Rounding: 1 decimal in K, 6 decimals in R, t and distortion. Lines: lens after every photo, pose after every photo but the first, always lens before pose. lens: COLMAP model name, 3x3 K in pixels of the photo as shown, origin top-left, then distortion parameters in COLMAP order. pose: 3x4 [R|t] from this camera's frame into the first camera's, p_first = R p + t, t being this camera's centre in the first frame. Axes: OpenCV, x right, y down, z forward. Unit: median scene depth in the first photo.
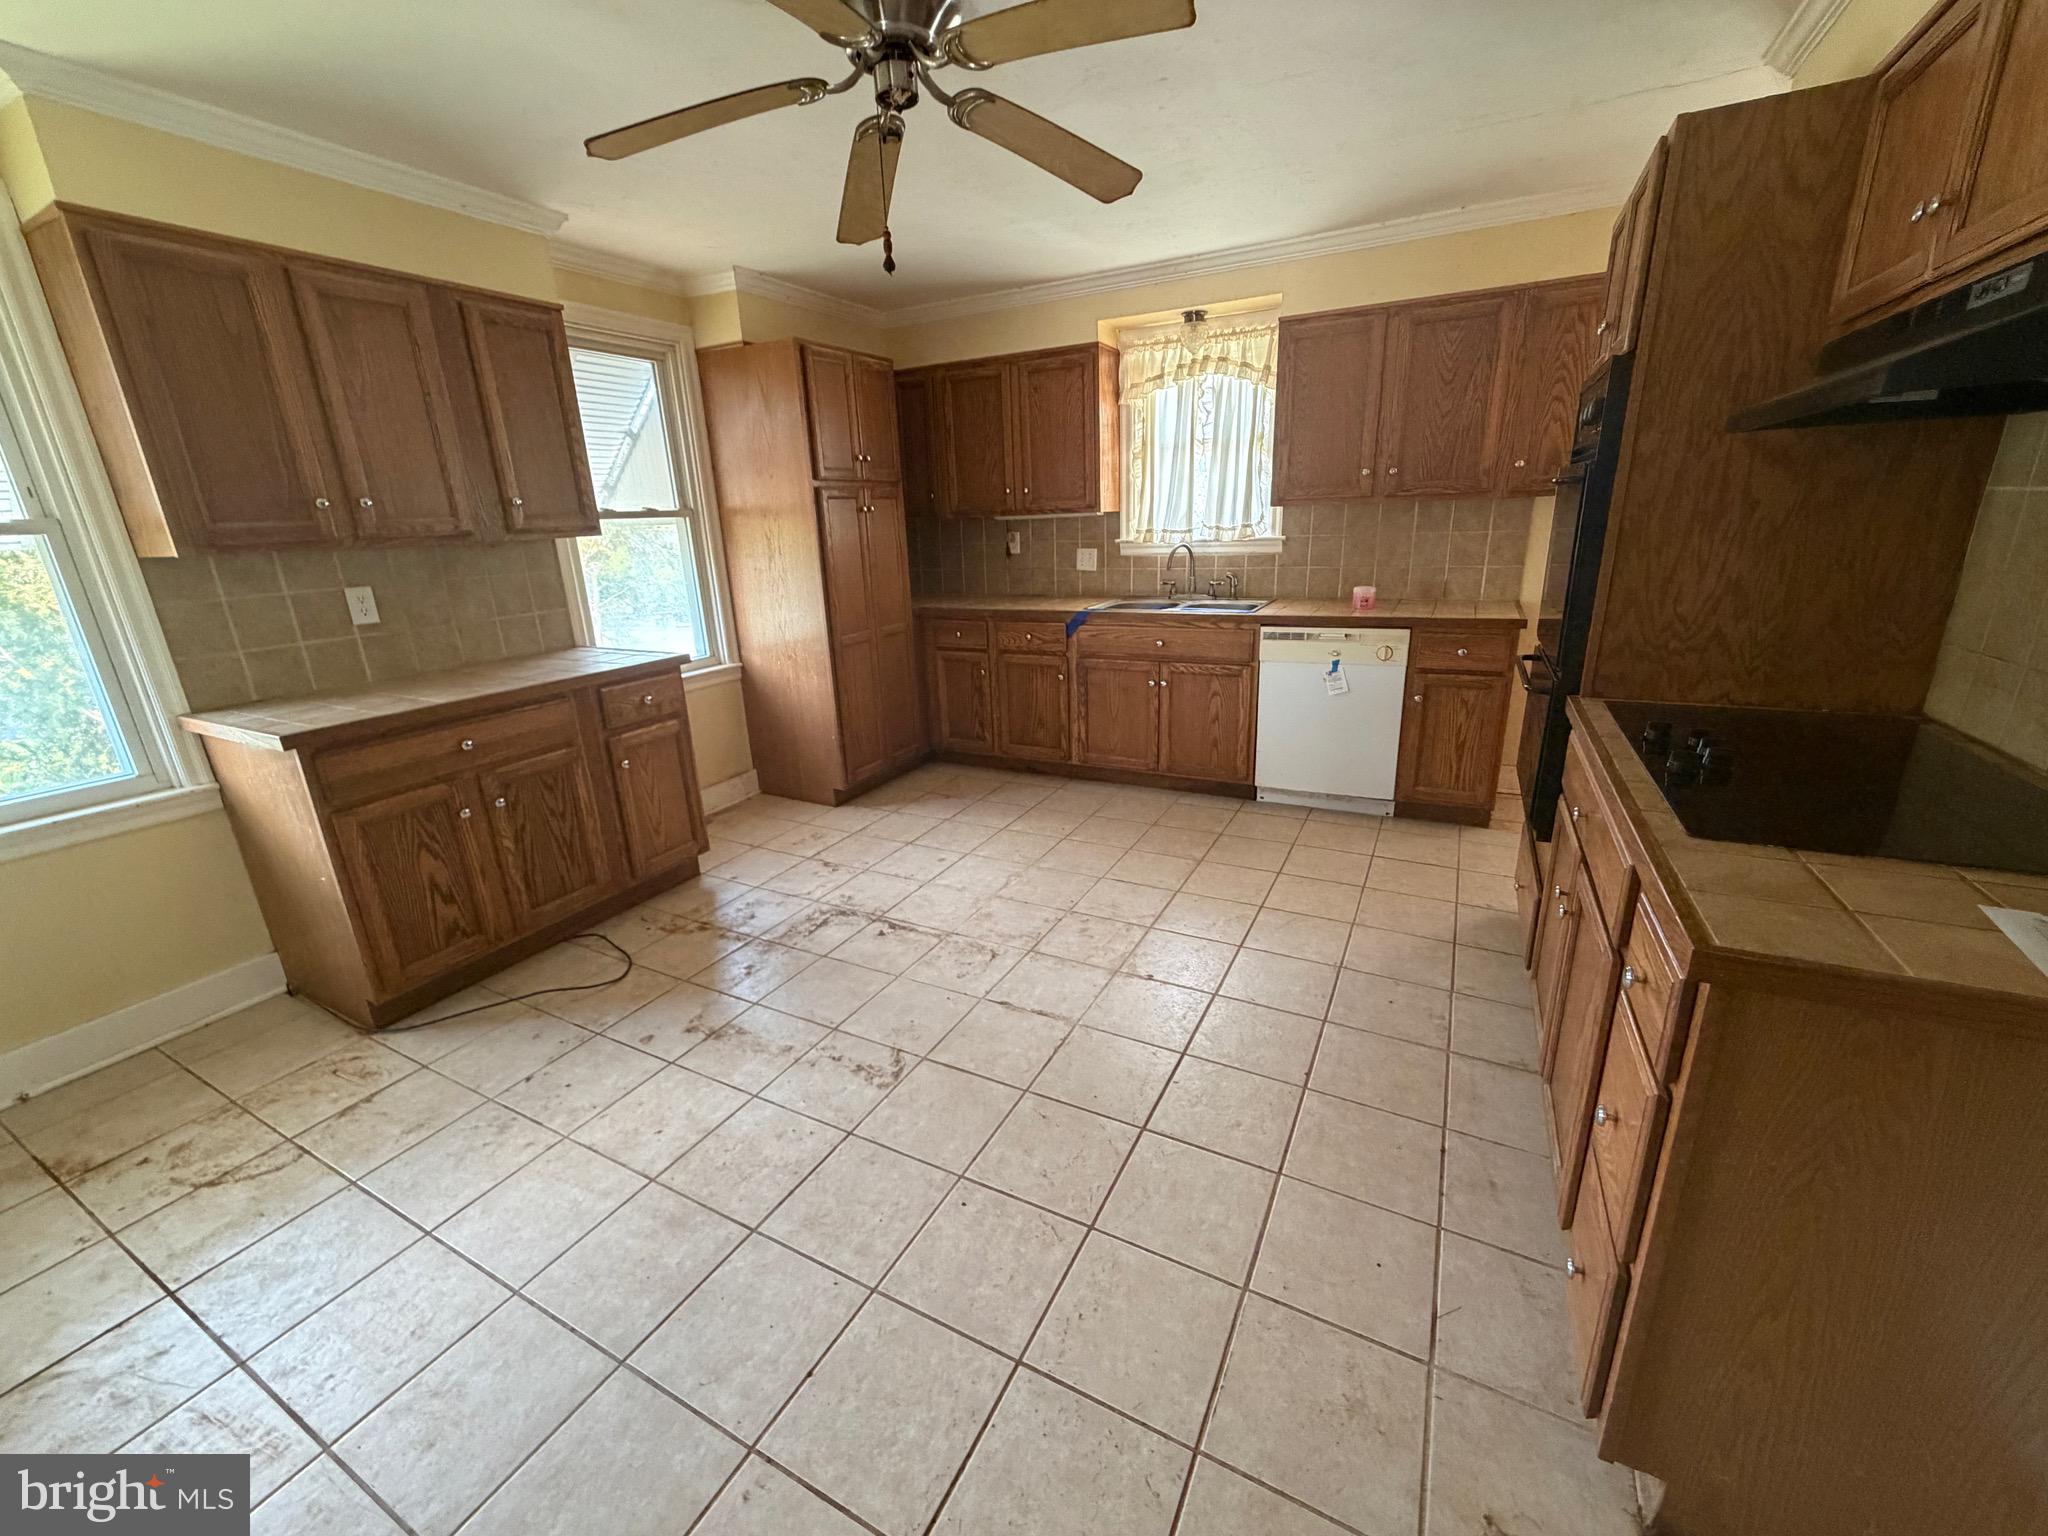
lens RADIAL K [[815.9, 0, 1024.0], [0, 815.9, 768.0], [0, 0, 1]] dist [0.000086, -0.000204]
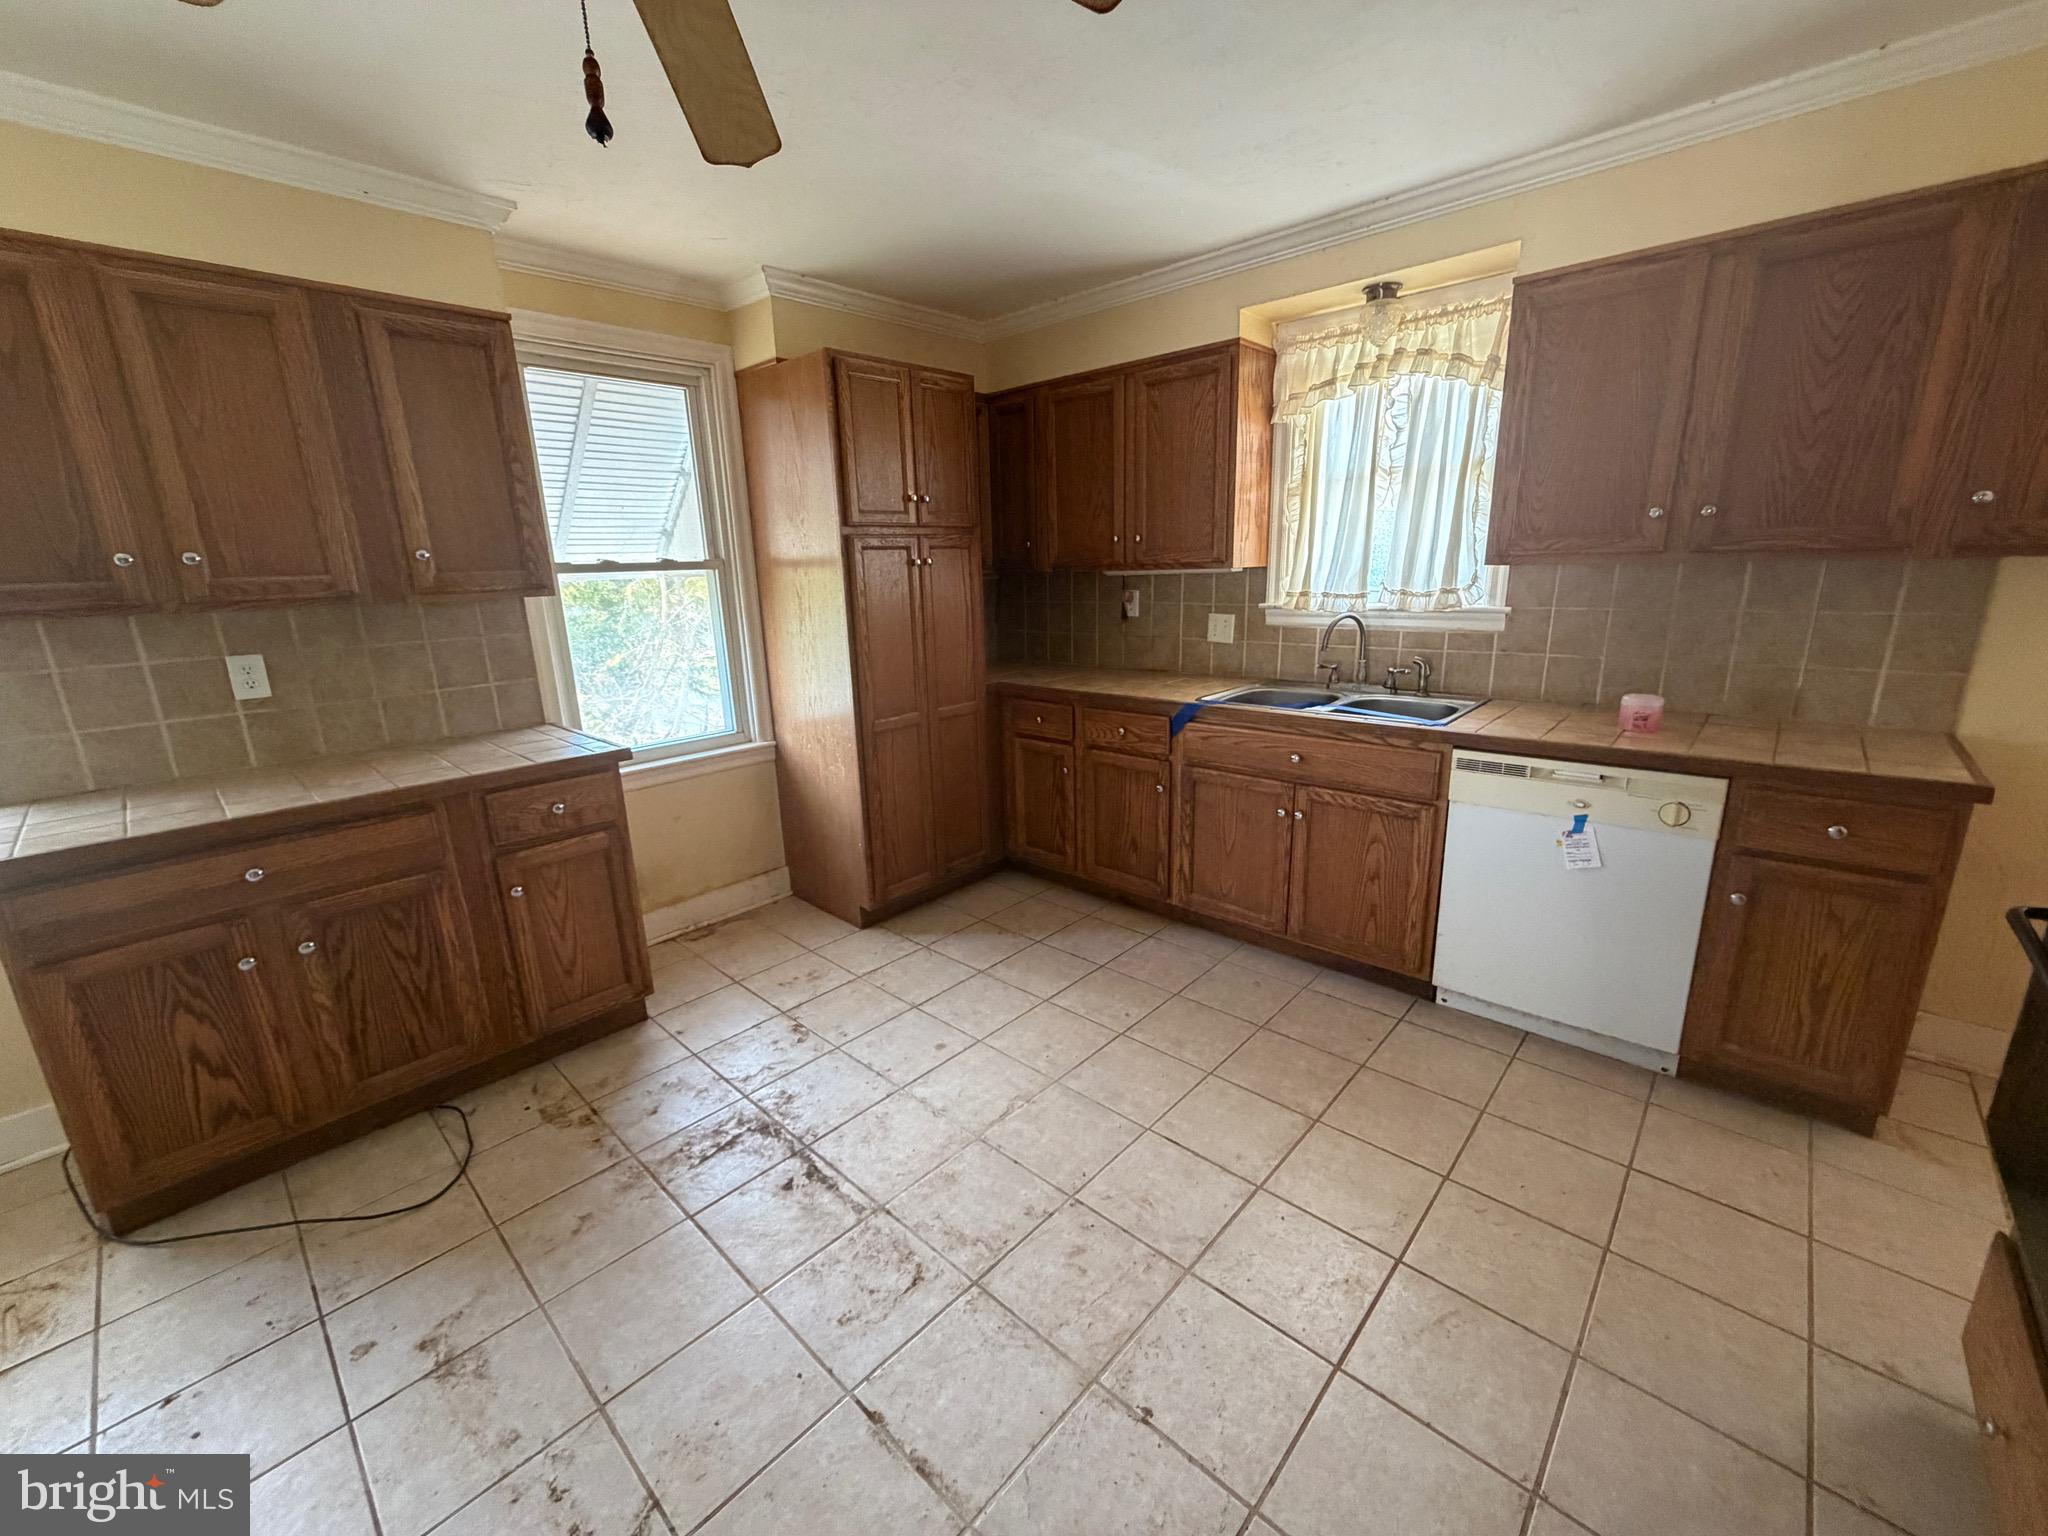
lens RADIAL K [[815.9, 0, 1024.0], [0, 815.9, 768.0], [0, 0, 1]] dist [0.000086, -0.000204]
pose [[0.965100, 0.073621, -0.251321, 0.126173], [-0.085062, 0.995762, -0.034955, -0.107241], [0.247683, 0.055113, 0.967272, 0.292841]]
